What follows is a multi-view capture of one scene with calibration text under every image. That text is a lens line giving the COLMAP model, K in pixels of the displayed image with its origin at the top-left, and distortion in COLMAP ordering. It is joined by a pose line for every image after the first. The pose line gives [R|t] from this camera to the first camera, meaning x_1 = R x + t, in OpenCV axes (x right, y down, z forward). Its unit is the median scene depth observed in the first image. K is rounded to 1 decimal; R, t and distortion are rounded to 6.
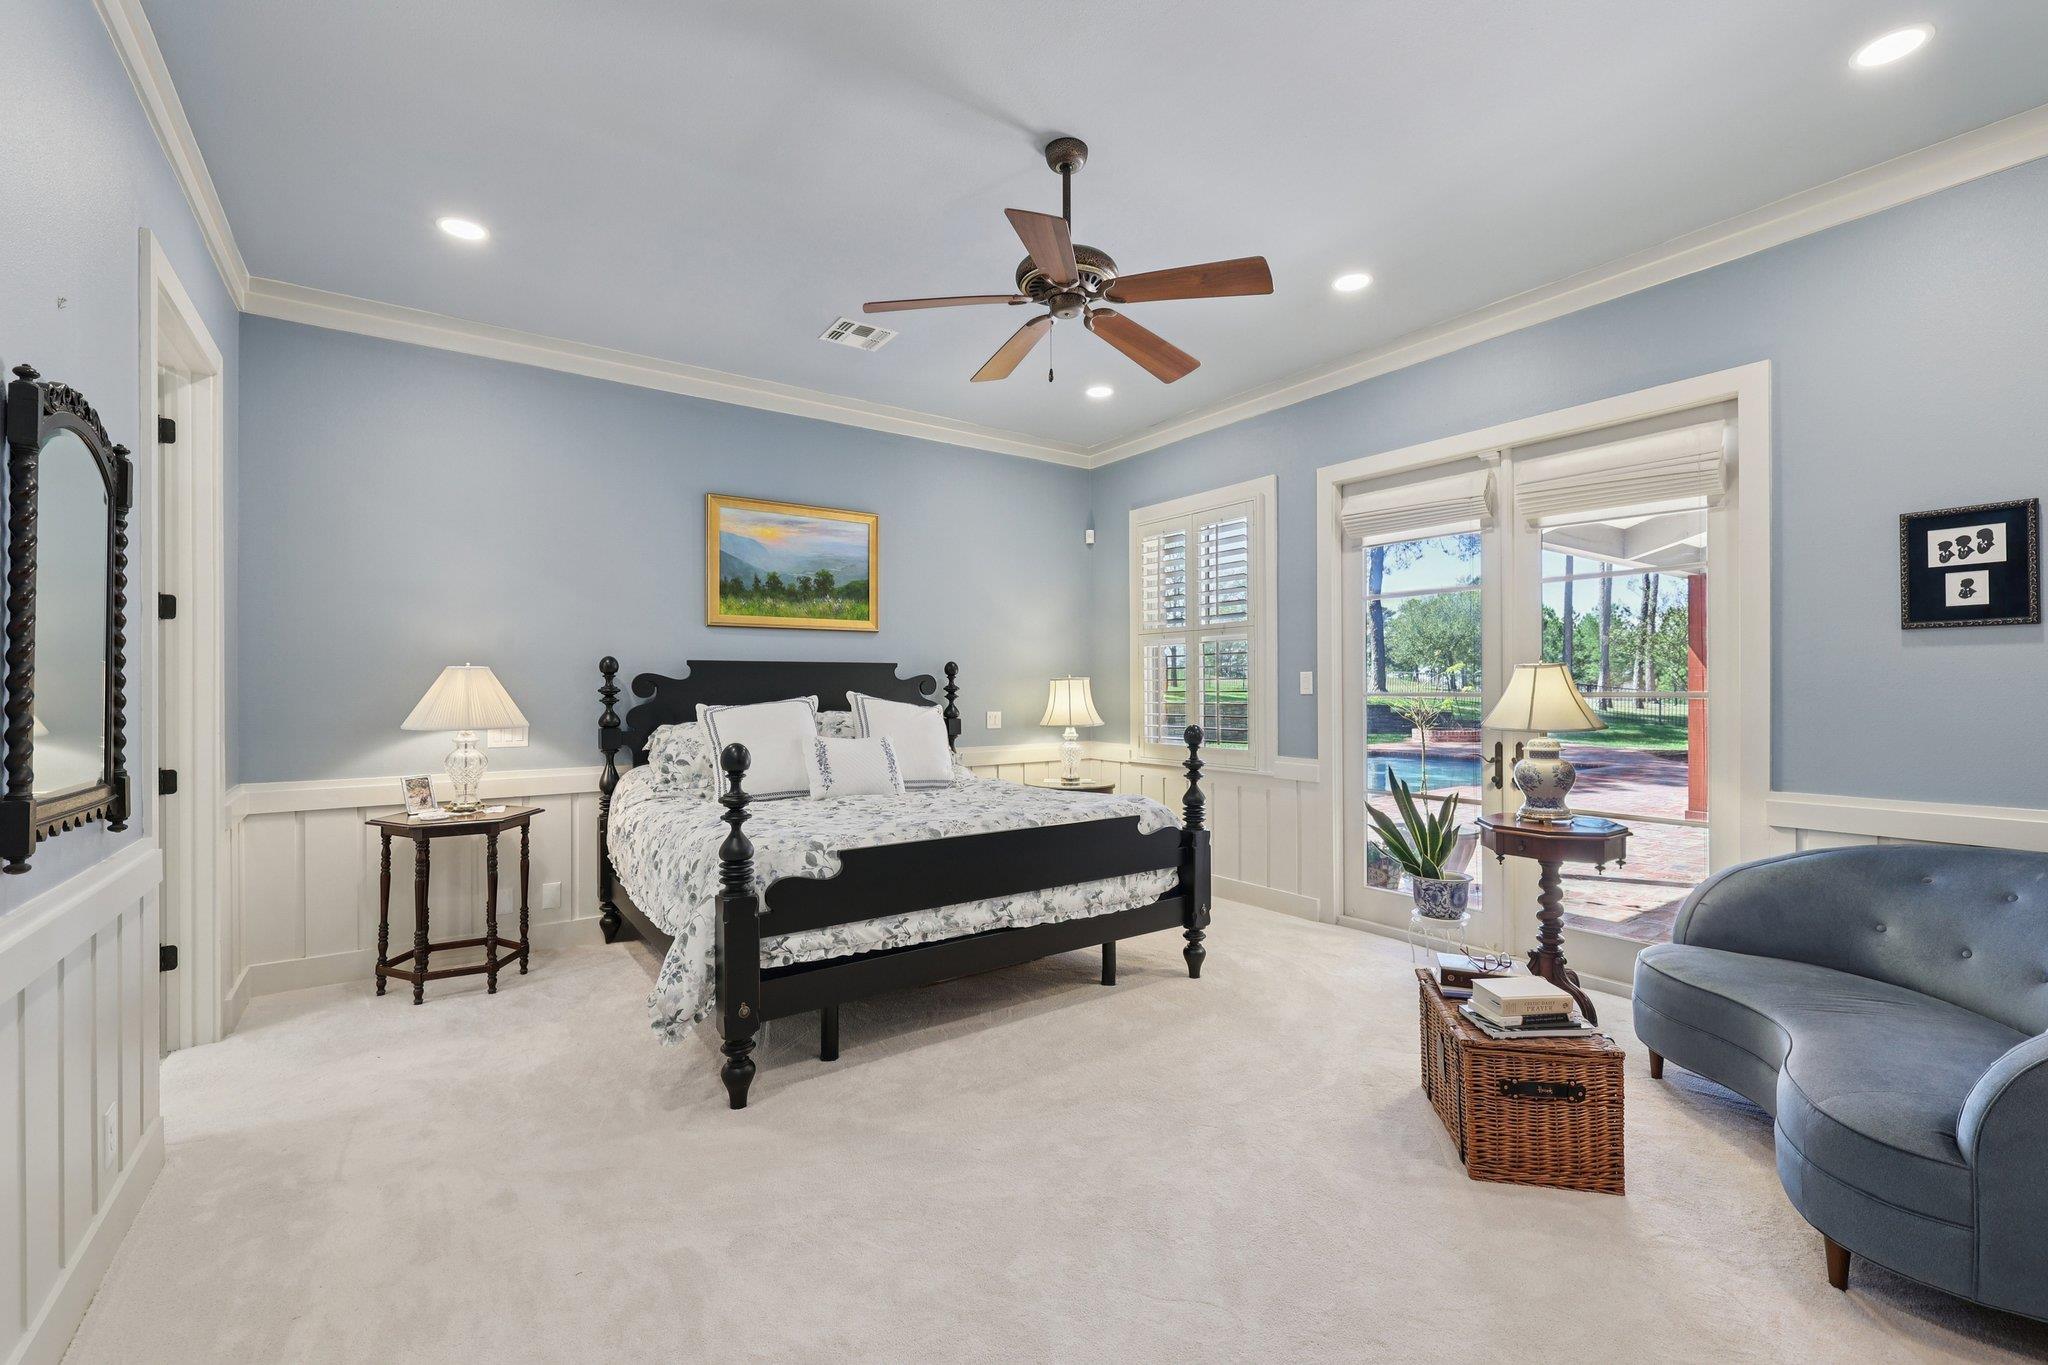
lens RADIAL K [[863.2, 0, 1022.4], [0, 863.2, 682.7], [0, 0, 1]] dist [0.001602, -0.000504]
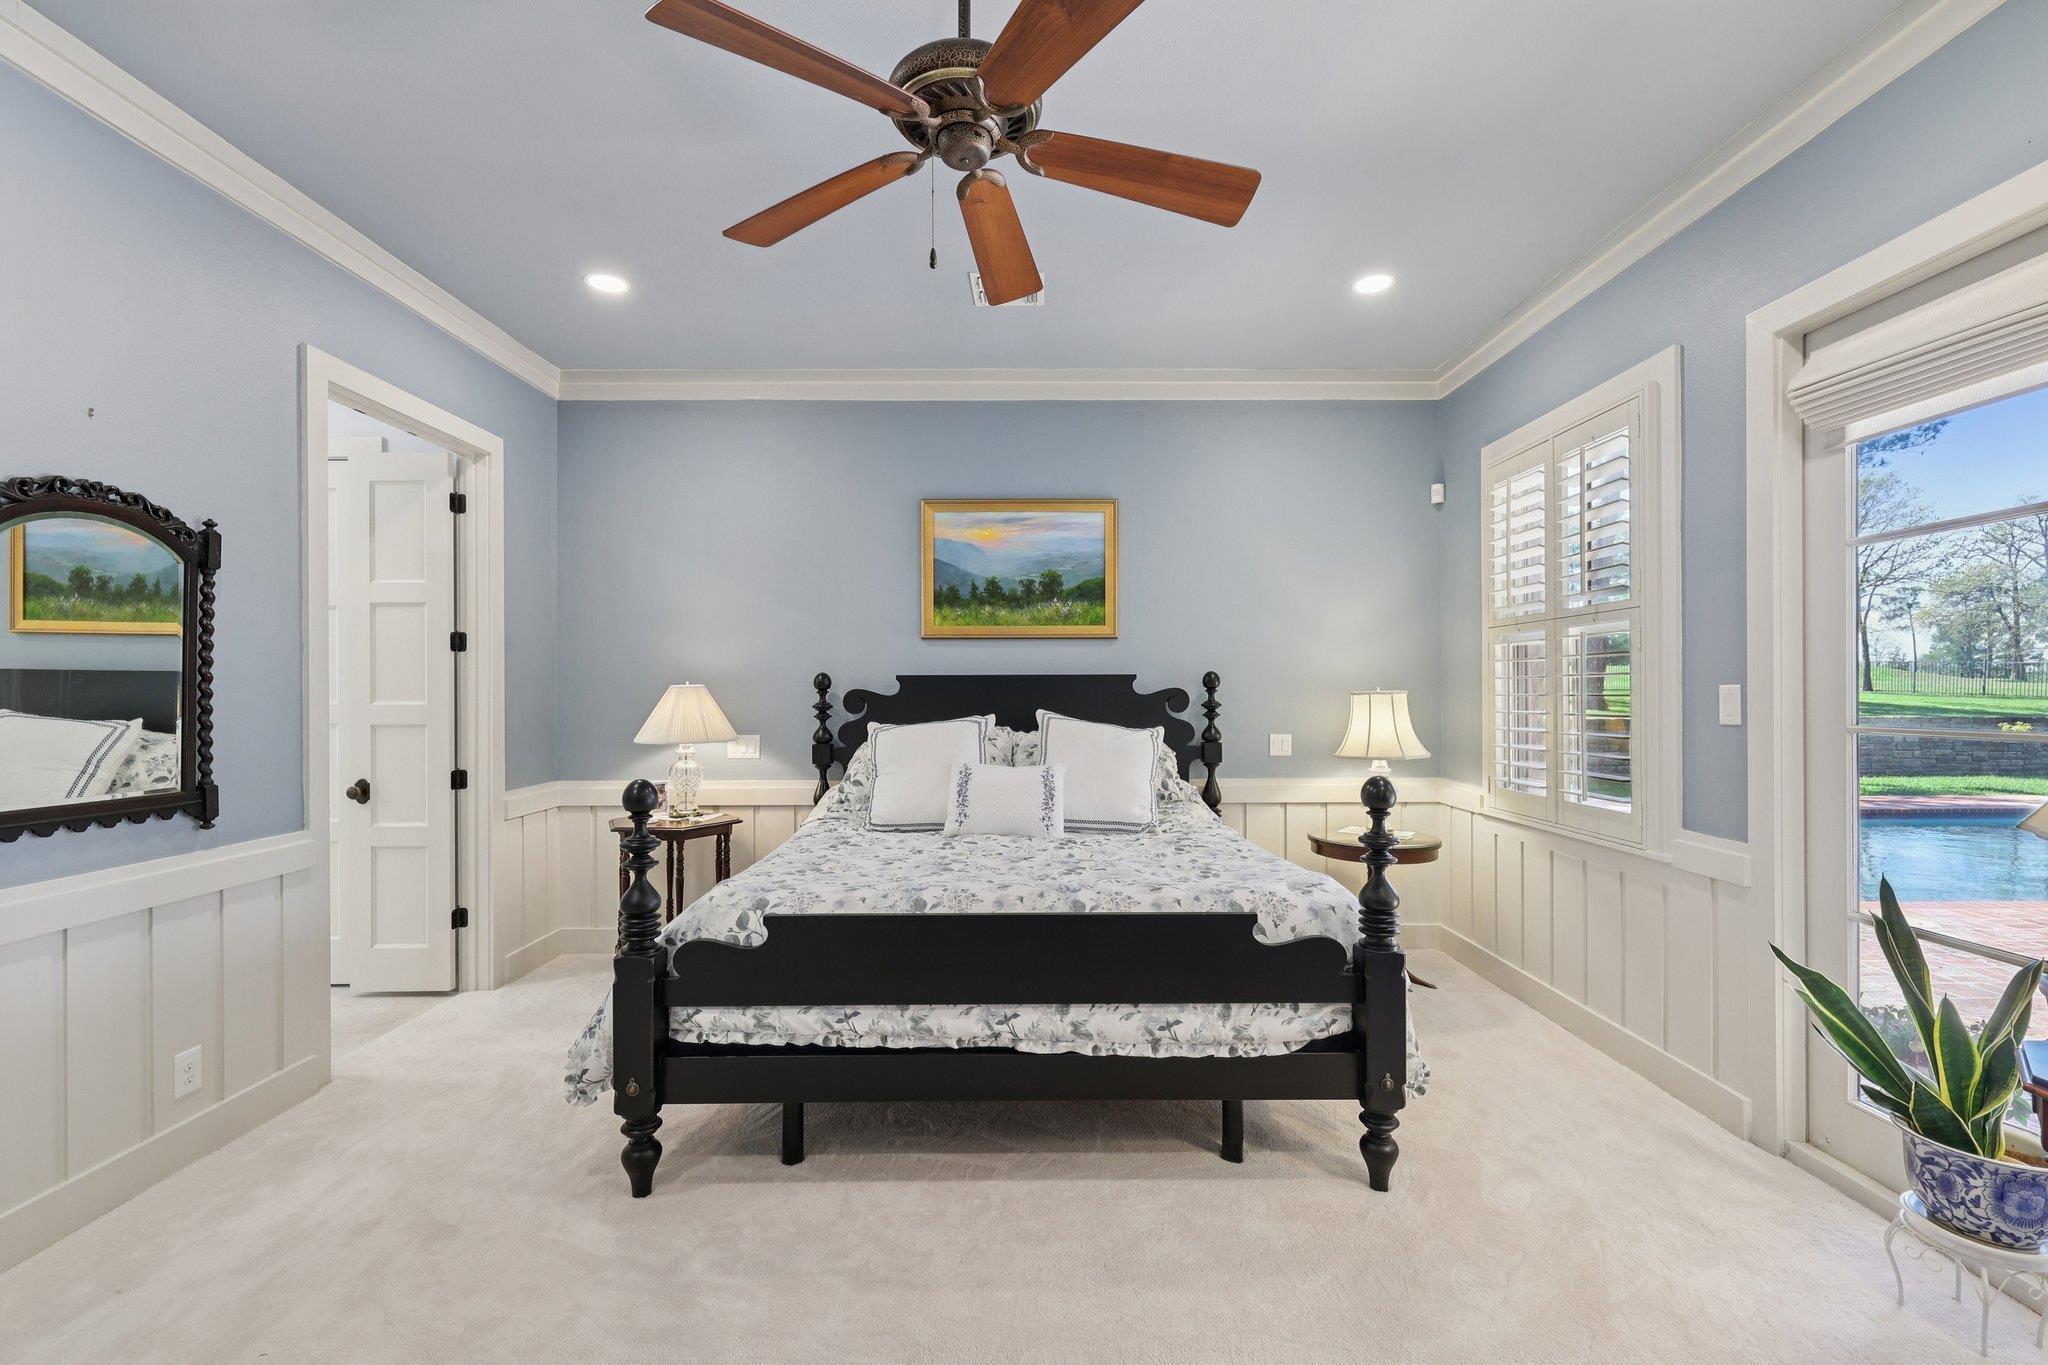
lens RADIAL K [[863.2, 0, 1023.6], [0, 863.2, 687.3], [0, 0, 1]] dist [0.001602, -0.000504]
pose [[0.820069, -0.001606, -0.572262, 0.339287], [0.003144, 0.999994, 0.001699, -0.016610], [0.572256, -0.003193, 0.820069, 0.347904]]
